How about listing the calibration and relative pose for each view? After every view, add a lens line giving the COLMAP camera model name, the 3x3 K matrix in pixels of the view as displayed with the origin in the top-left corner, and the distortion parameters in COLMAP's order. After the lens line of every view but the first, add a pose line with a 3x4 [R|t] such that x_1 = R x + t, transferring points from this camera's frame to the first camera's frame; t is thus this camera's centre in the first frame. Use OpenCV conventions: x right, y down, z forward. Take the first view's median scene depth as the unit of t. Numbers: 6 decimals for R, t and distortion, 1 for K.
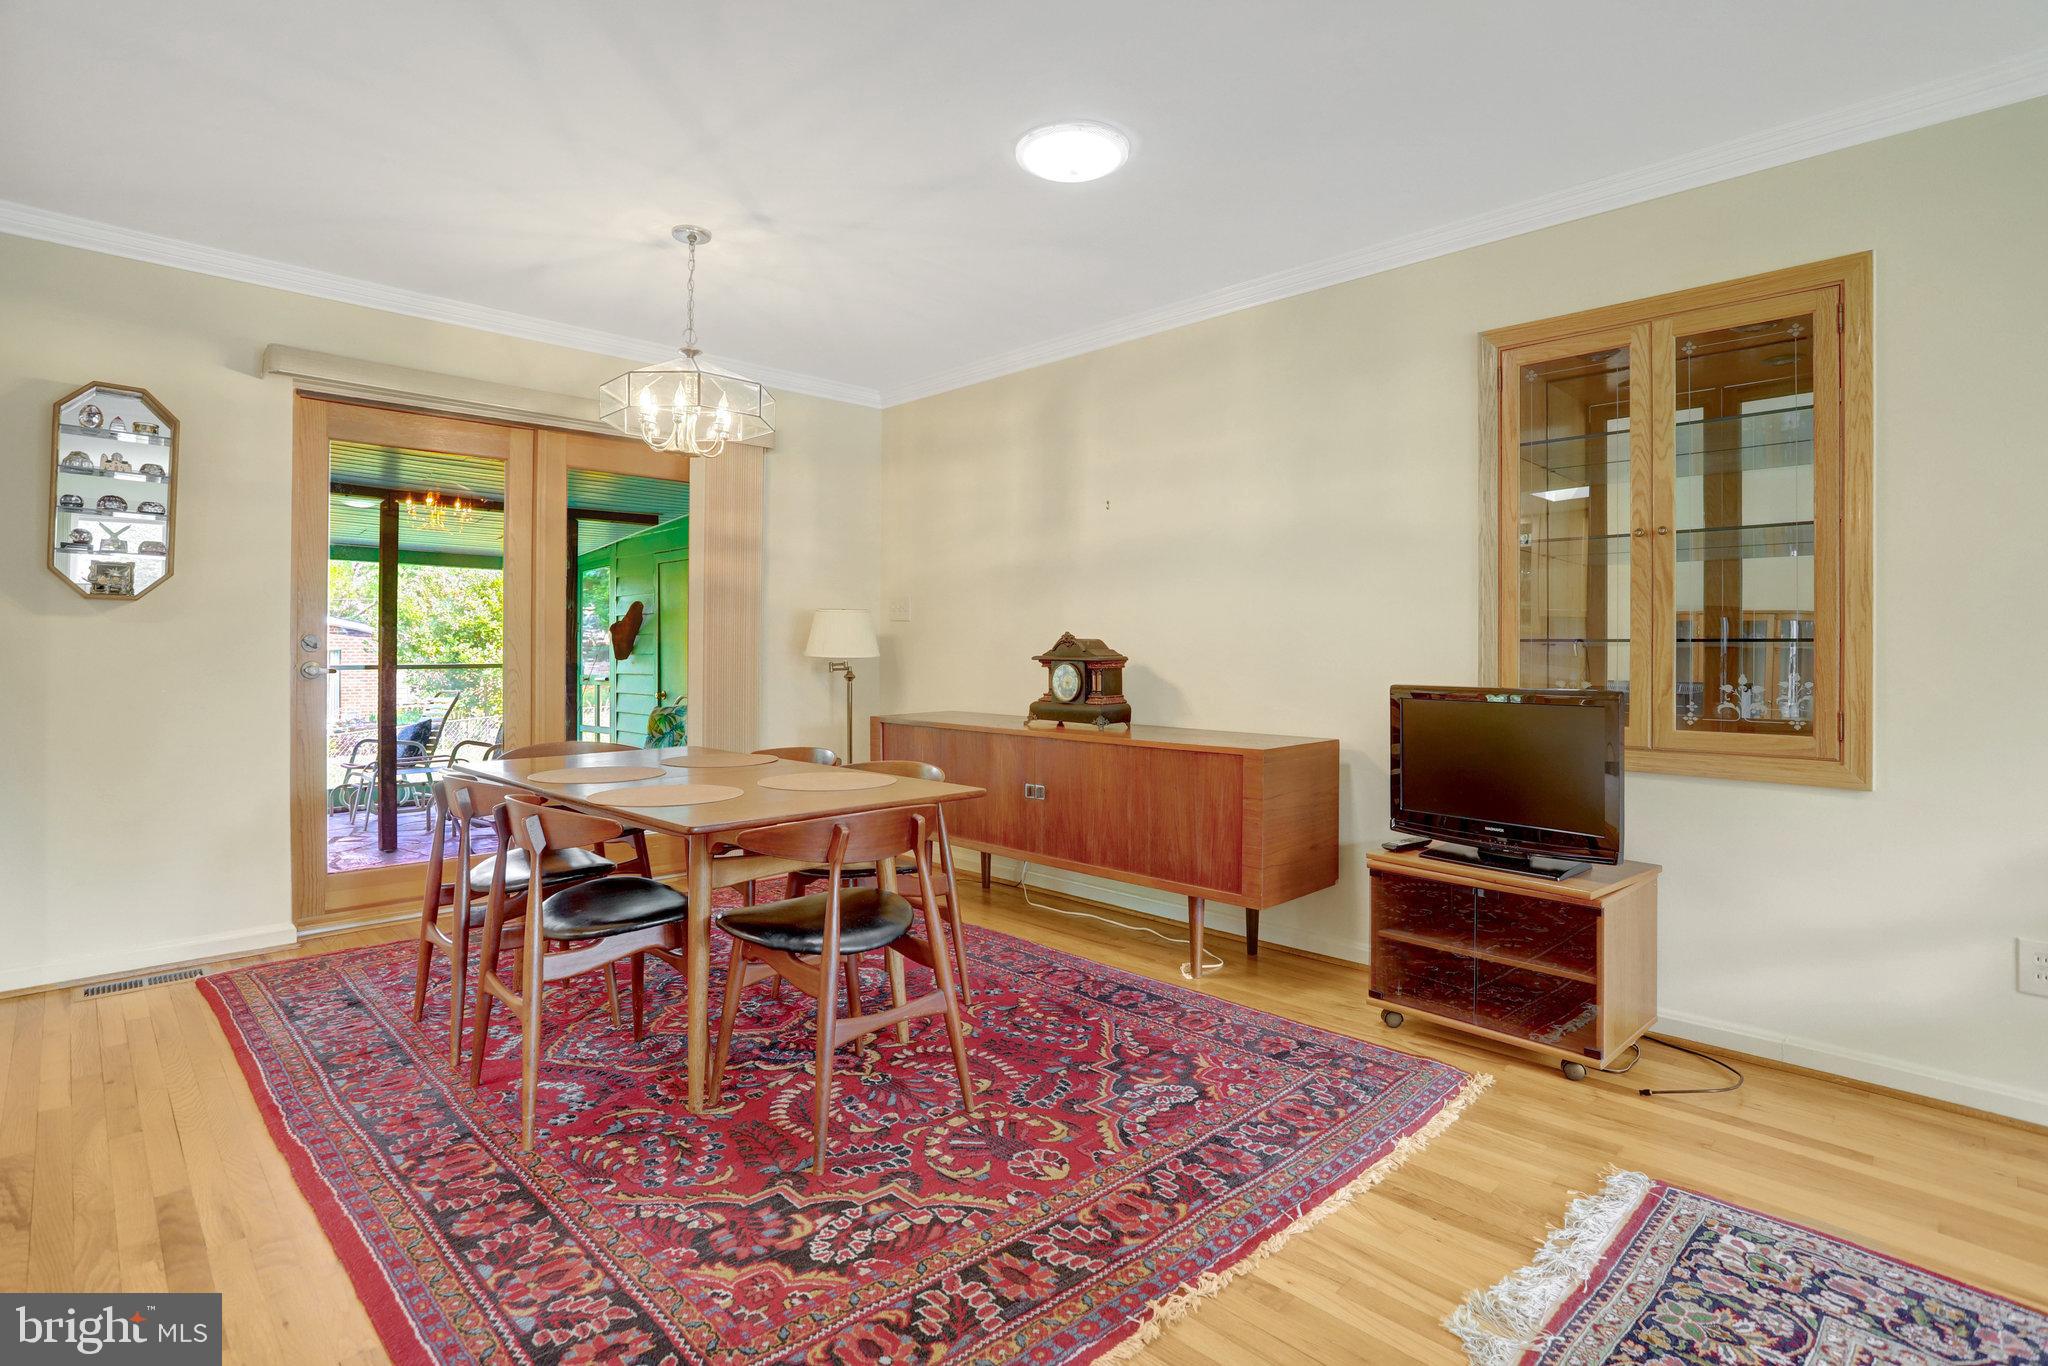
lens RADIAL K [[1007.6, 0, 1022.9], [0, 1007.6, 650.5], [0, 0, 1]] dist [-0.061834, 0.032567]
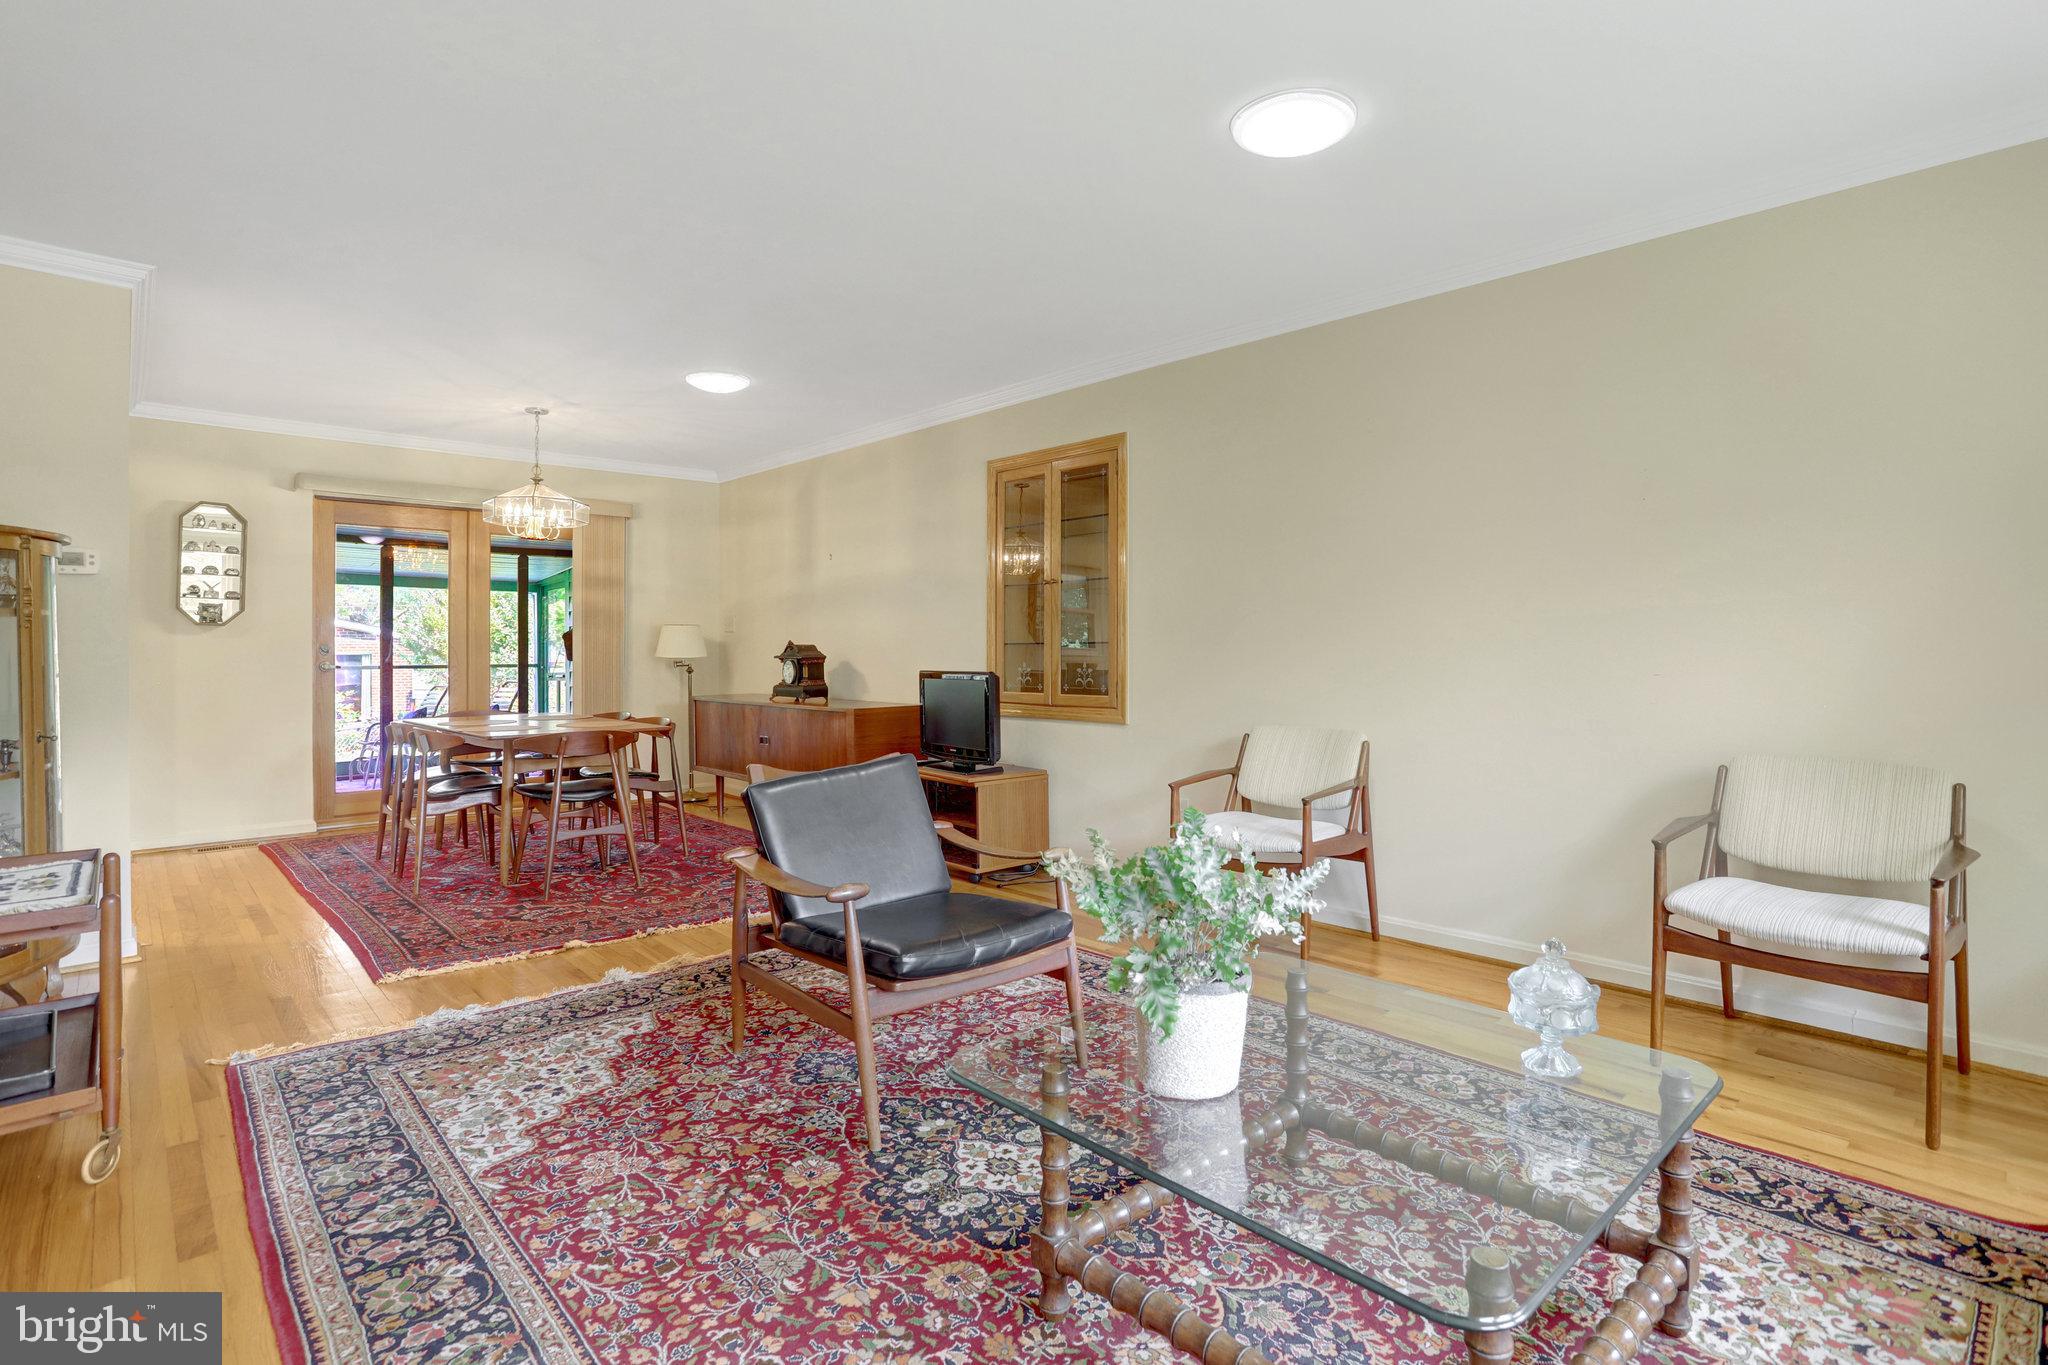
lens RADIAL K [[1007.6, 0, 1022.9], [0, 1007.6, 650.0], [0, 0, 1]] dist [-0.061834, 0.032567]
pose [[0.999573, -0.005113, -0.028766, 0.511465], [0.005054, 0.999985, -0.002110, 0.002602], [0.028777, 0.001964, 0.999584, -0.637316]]
